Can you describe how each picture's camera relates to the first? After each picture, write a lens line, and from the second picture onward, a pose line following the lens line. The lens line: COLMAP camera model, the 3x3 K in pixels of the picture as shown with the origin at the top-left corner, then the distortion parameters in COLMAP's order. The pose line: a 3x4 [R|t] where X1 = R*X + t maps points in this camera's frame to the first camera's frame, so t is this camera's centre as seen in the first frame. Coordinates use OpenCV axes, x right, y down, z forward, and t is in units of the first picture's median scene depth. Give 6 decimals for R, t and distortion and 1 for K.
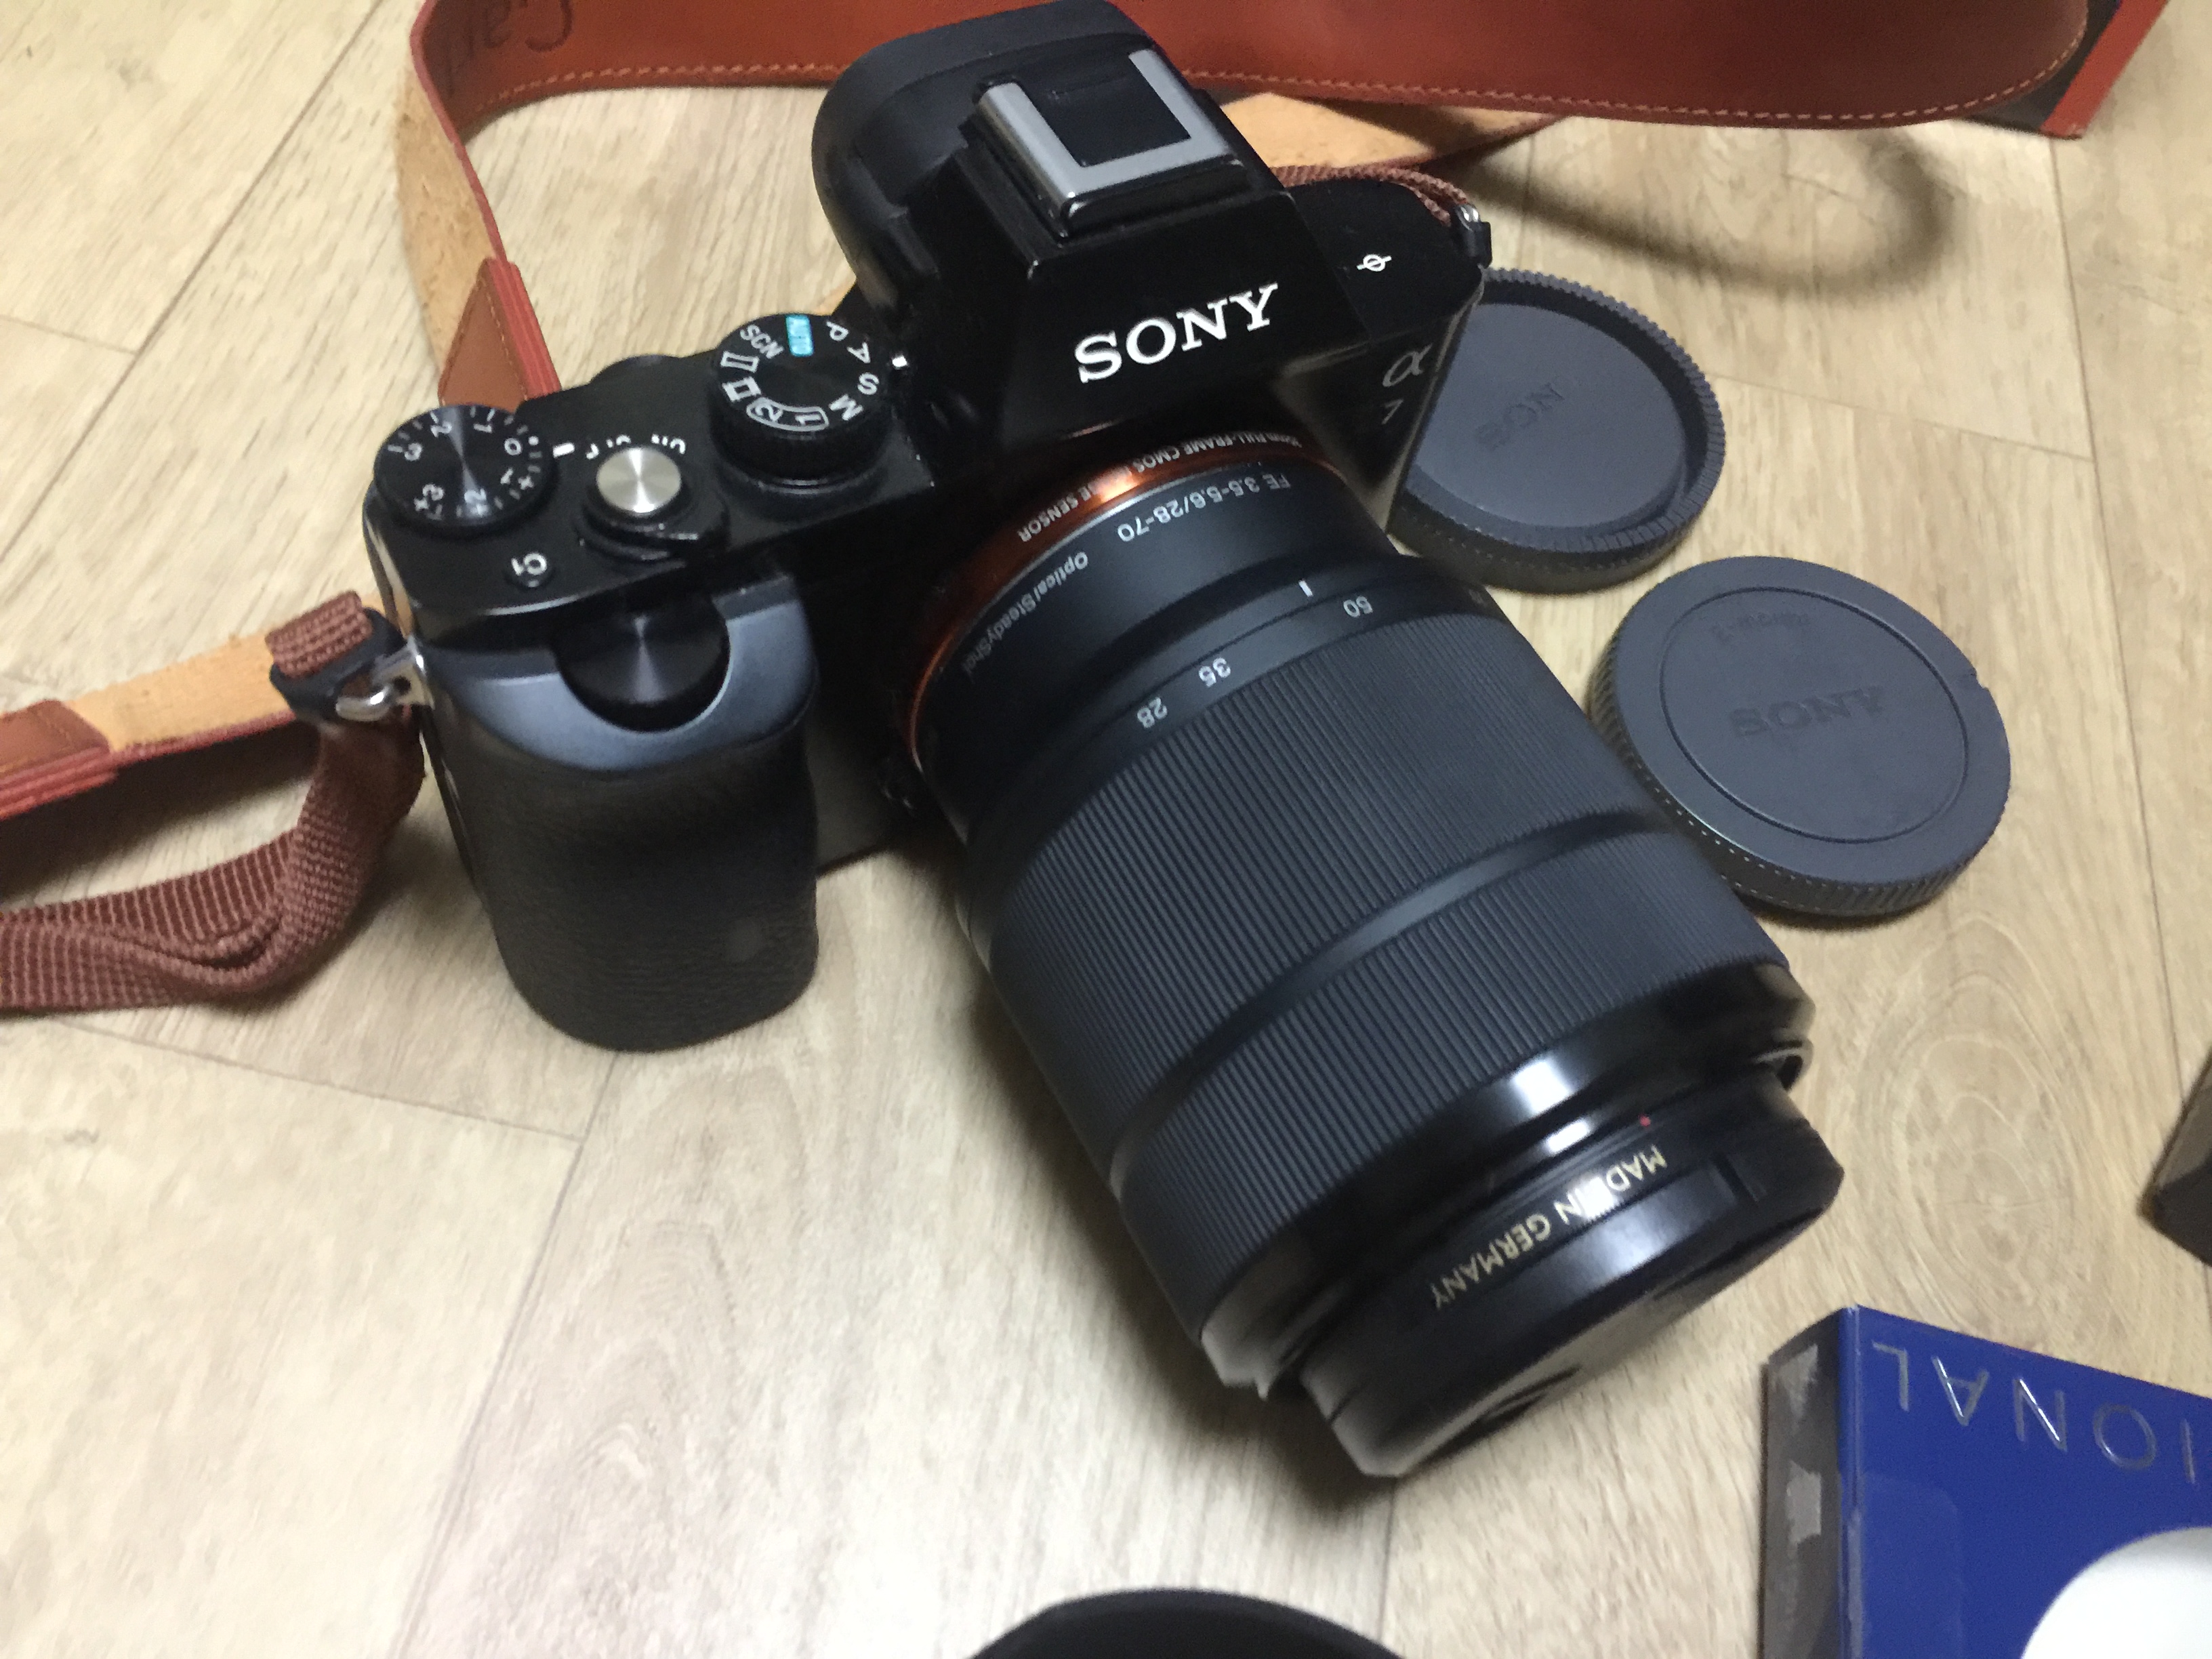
lens RADIAL K [[1904.1, 0, 1117.7], [0, 1904.1, 821.9], [0, 0, 1]] dist [0.035284, -0.081718]
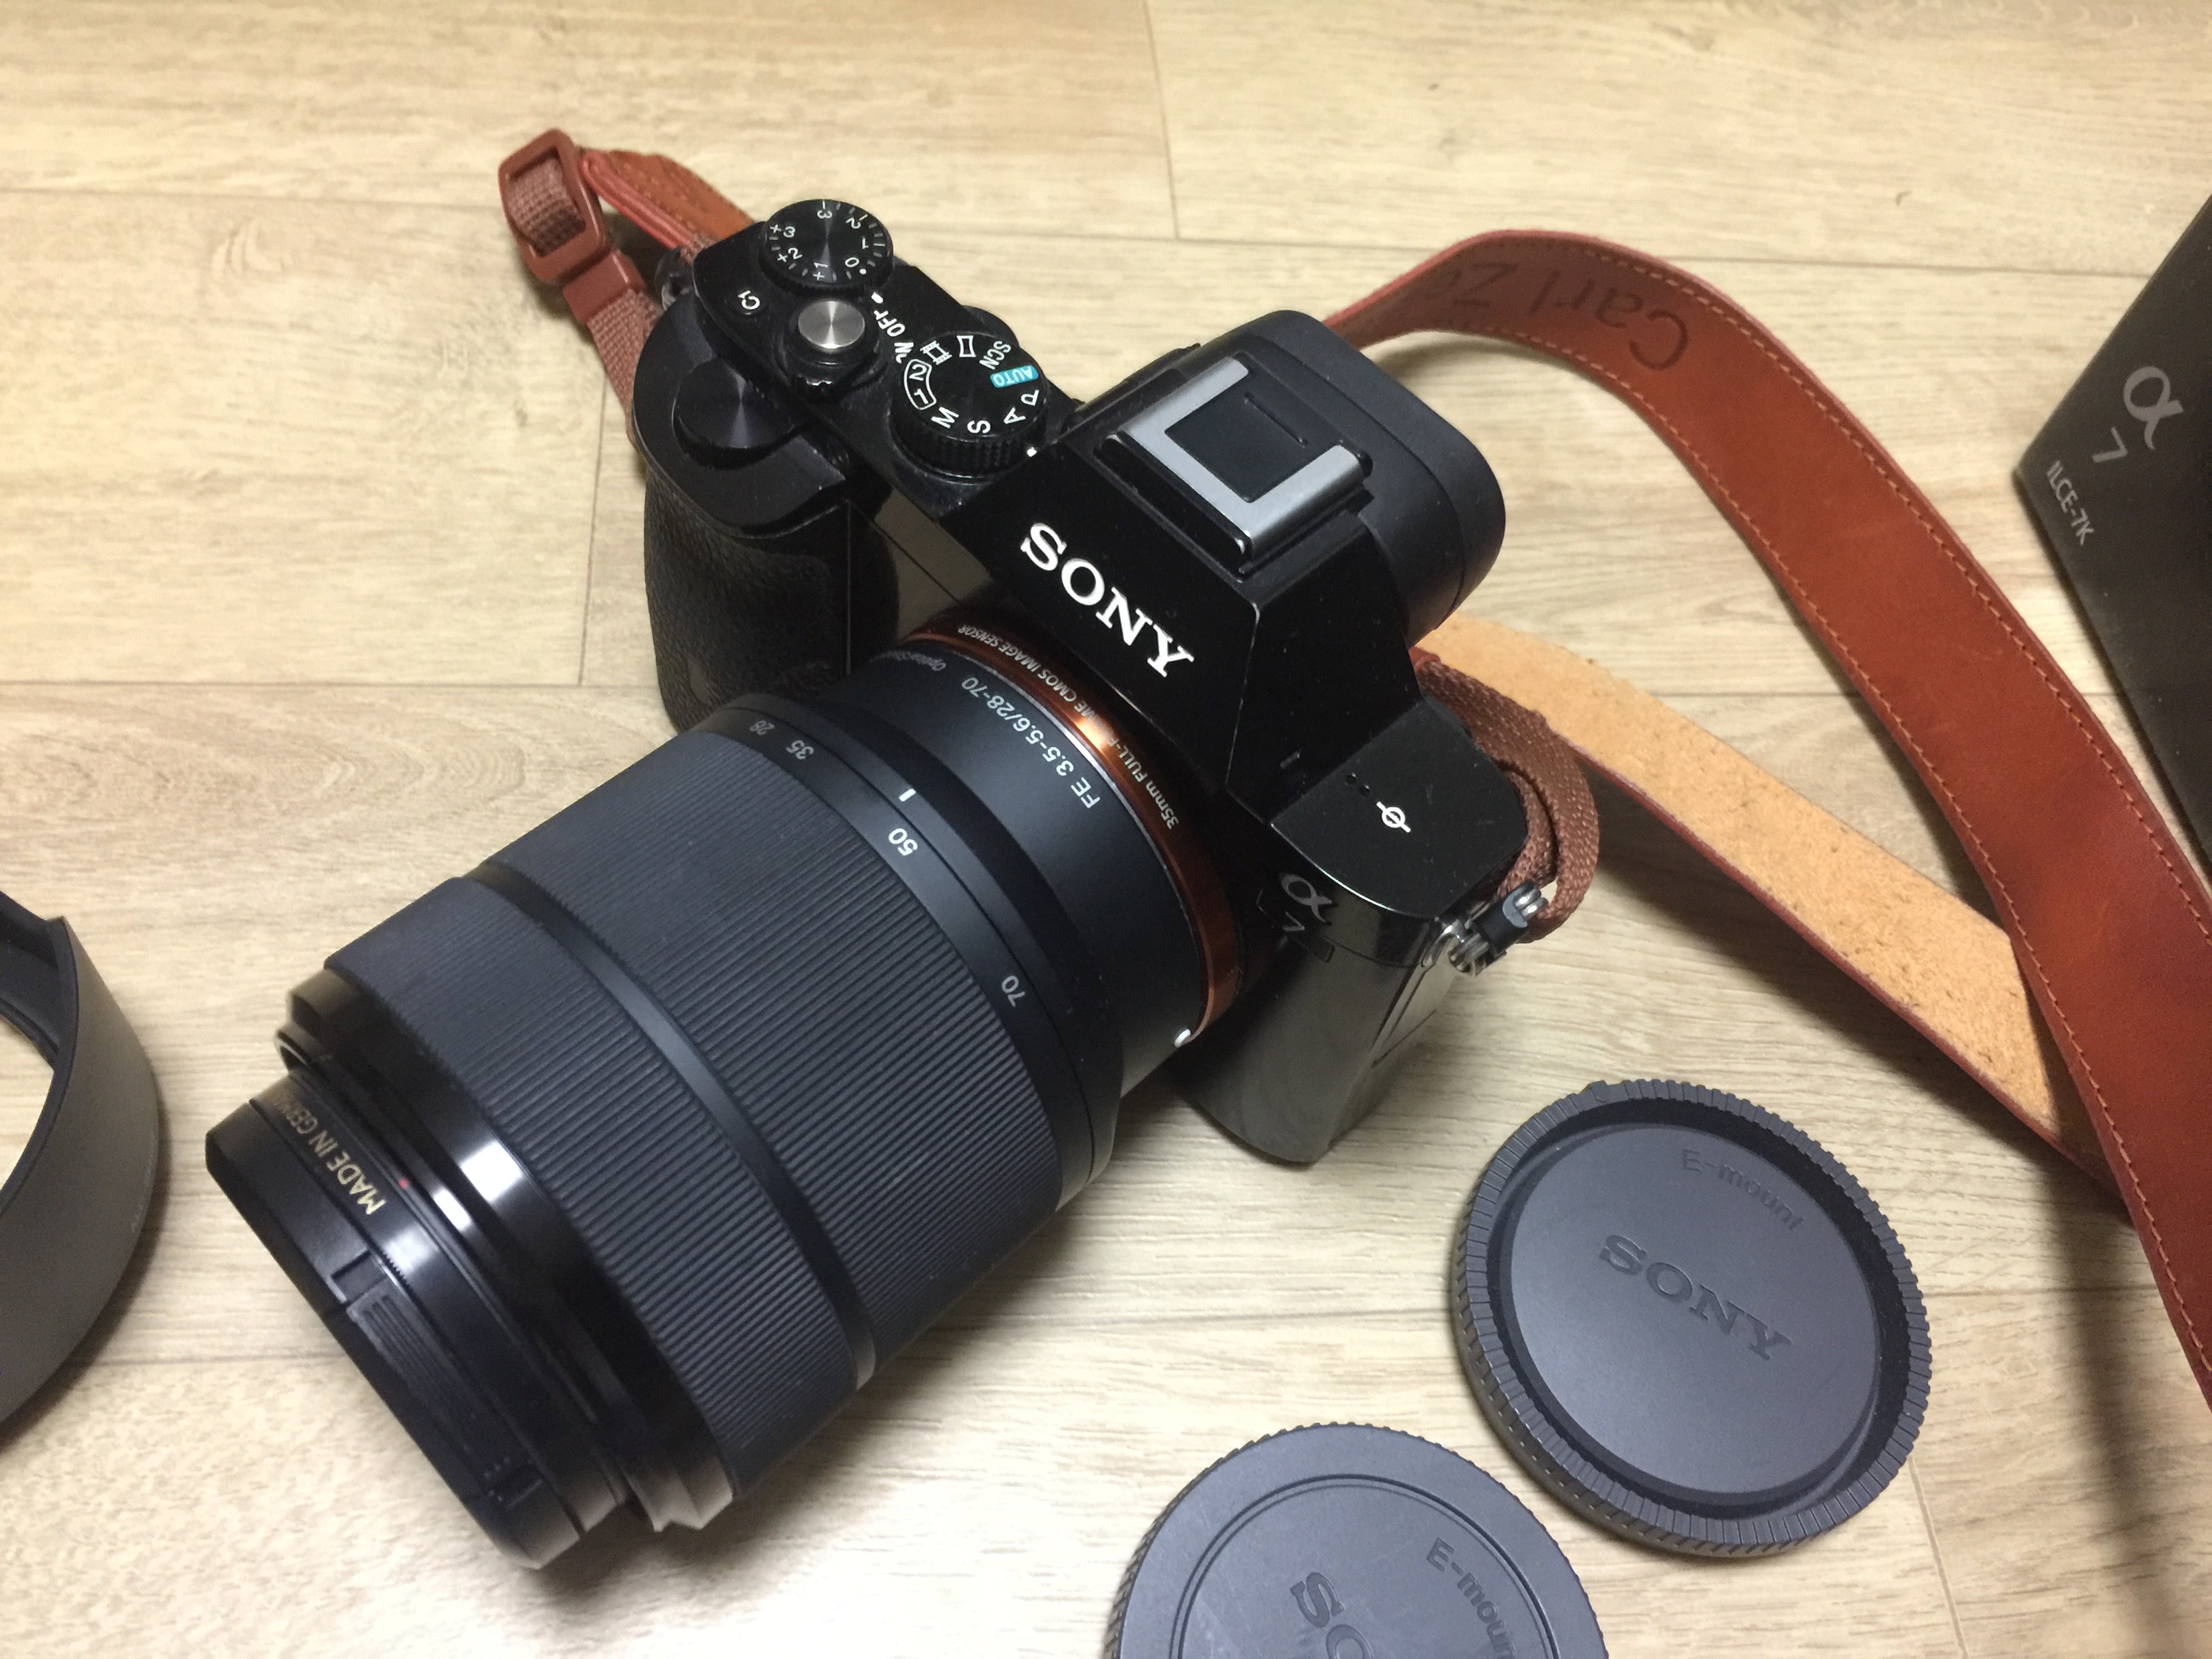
lens RADIAL K [[1904.1, 0, 1111.2], [0, 1904.1, 833.9], [0, 0, 1]] dist [0.035284, -0.081718]
pose [[0.266150, 0.760851, -0.591836, 0.729315], [-0.852662, 0.472197, 0.223601, -0.422742], [0.449590, 0.445125, 0.774424, 0.246878]]
